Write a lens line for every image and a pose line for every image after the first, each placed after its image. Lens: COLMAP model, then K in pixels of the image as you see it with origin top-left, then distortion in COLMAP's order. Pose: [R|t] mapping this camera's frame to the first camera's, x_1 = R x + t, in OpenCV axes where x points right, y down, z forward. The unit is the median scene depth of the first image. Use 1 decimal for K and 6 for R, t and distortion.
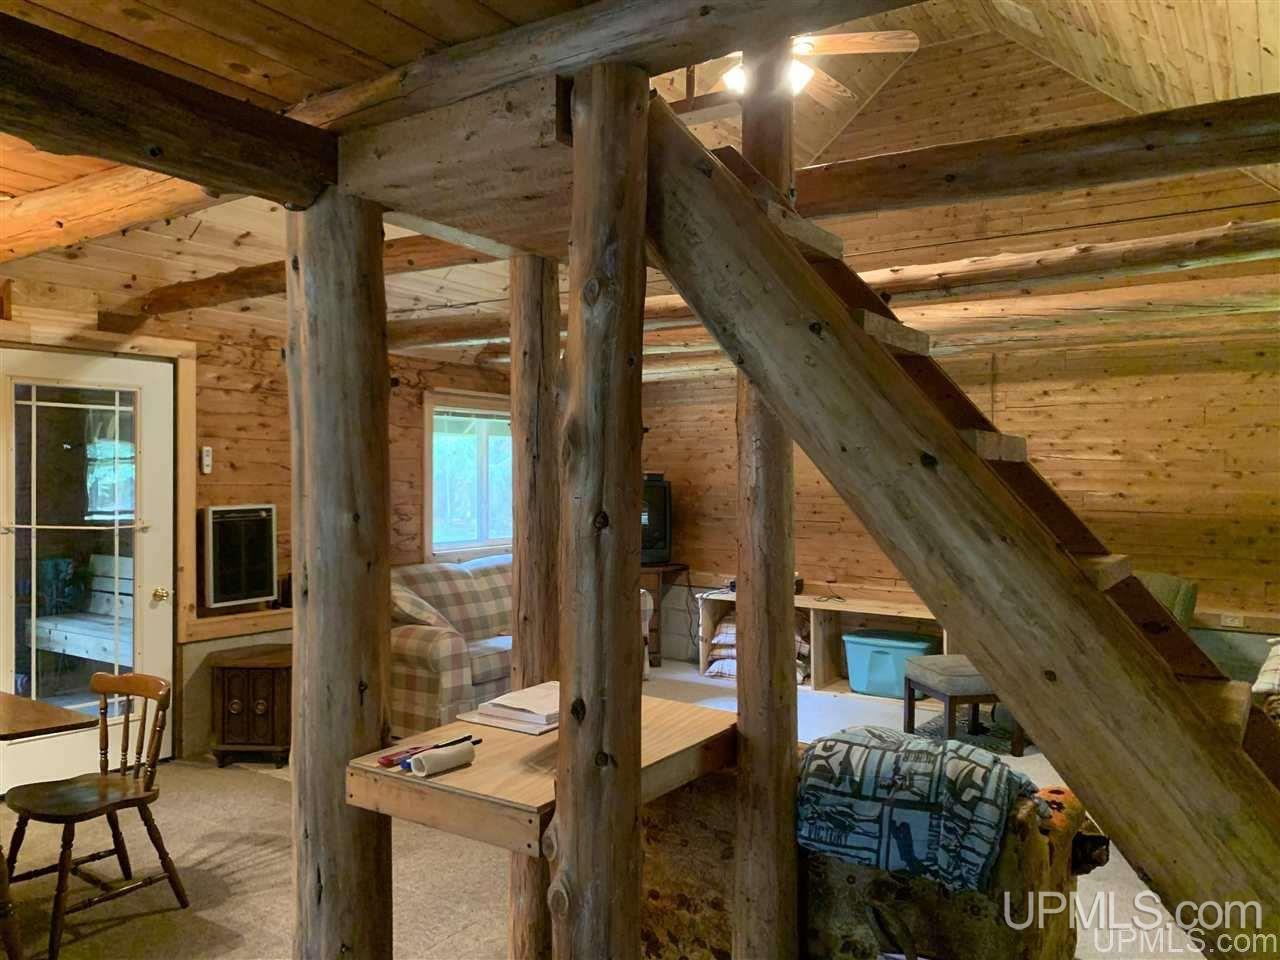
lens RADIAL K [[1001.3, 0, 634.8], [0, 1001.3, 485.6], [0, 0, 1]] dist [0.001471, -0.001935]
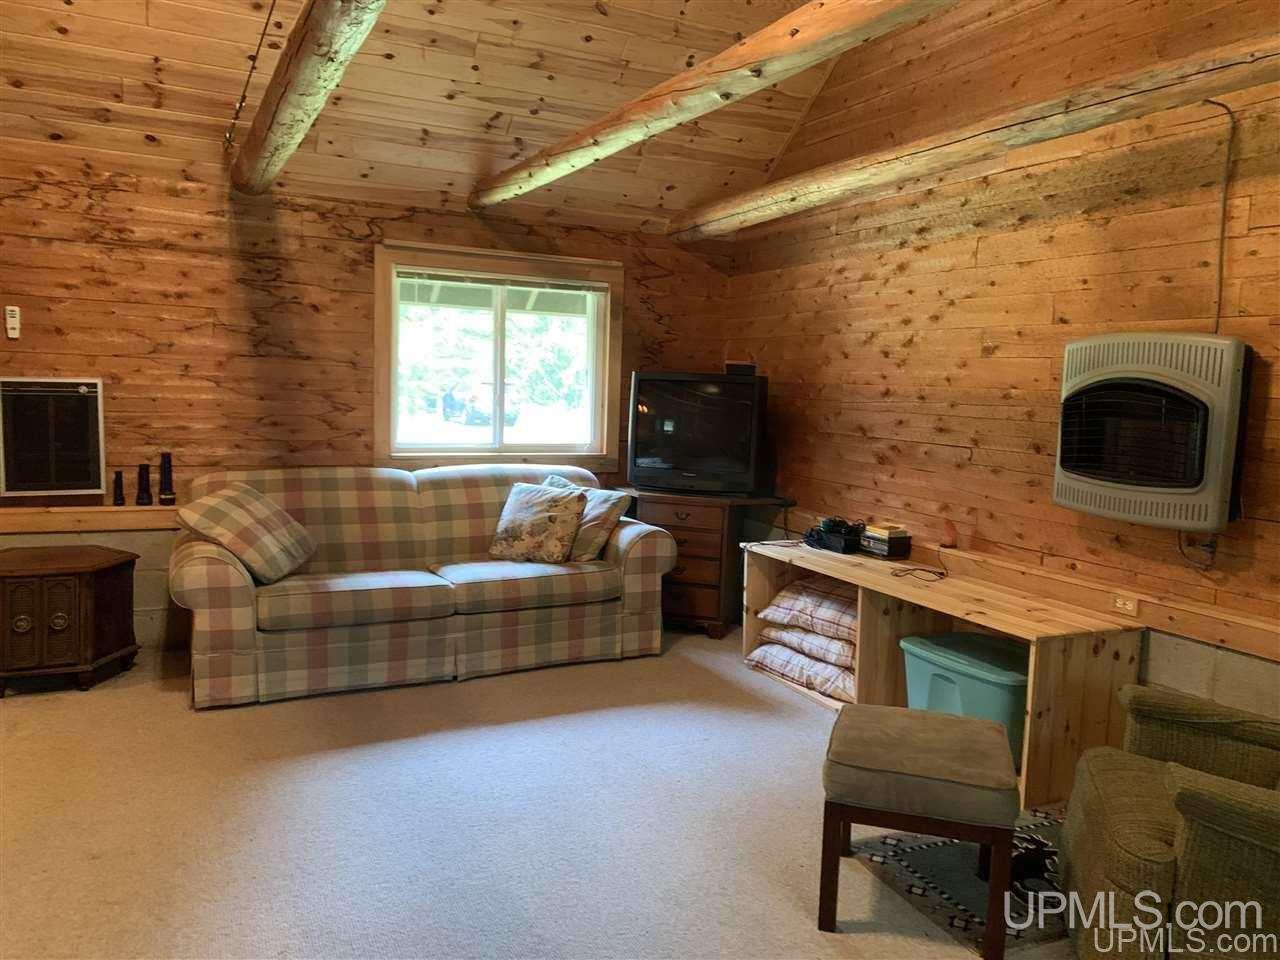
lens RADIAL K [[1001.3, 0, 645.1], [0, 1001.3, 471.3], [0, 0, 1]] dist [0.001471, -0.001935]
pose [[0.862391, 0.071134, -0.501221, 0.368068], [-0.035416, 0.996130, 0.080436, 0.010232], [0.505003, -0.051616, 0.861573, 0.425649]]
